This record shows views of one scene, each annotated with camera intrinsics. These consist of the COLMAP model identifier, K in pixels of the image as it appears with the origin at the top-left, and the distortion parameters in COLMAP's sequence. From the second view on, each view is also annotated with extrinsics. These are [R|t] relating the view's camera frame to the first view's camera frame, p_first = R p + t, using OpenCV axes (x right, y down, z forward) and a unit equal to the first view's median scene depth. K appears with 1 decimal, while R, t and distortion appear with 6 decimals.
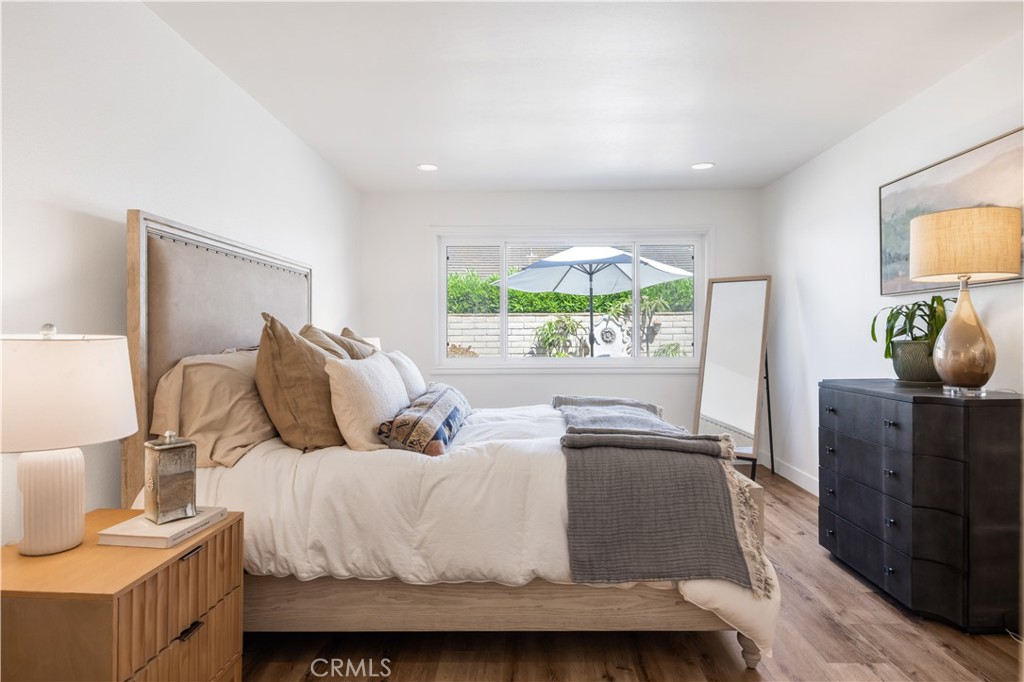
lens RADIAL K [[561.1, 0, 512.0], [0, 561.1, 341.0], [0, 0, 1]] dist [-0.000445, 0.000443]
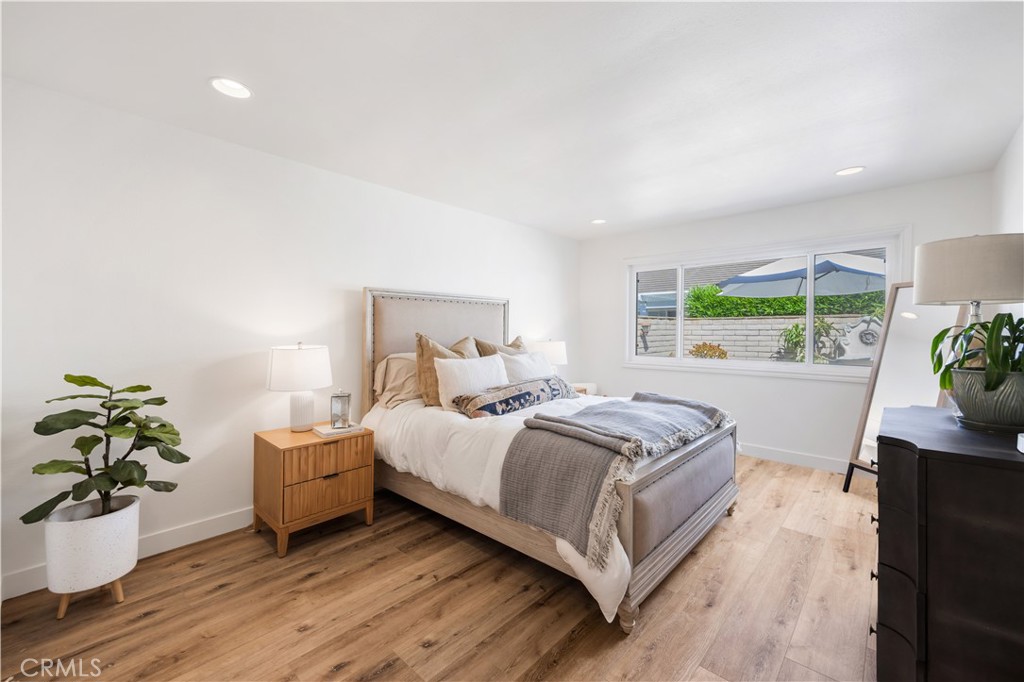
lens RADIAL K [[414.8, 0, 511.4], [0, 414.8, 330.8], [0, 0, 1]] dist [0.000124, 0.000067]
pose [[0.743984, 0.006574, -0.668165, 0.629982], [-0.009558, 0.999954, -0.000805, -0.049296], [0.668129, 0.006986, 0.744013, 0.123227]]
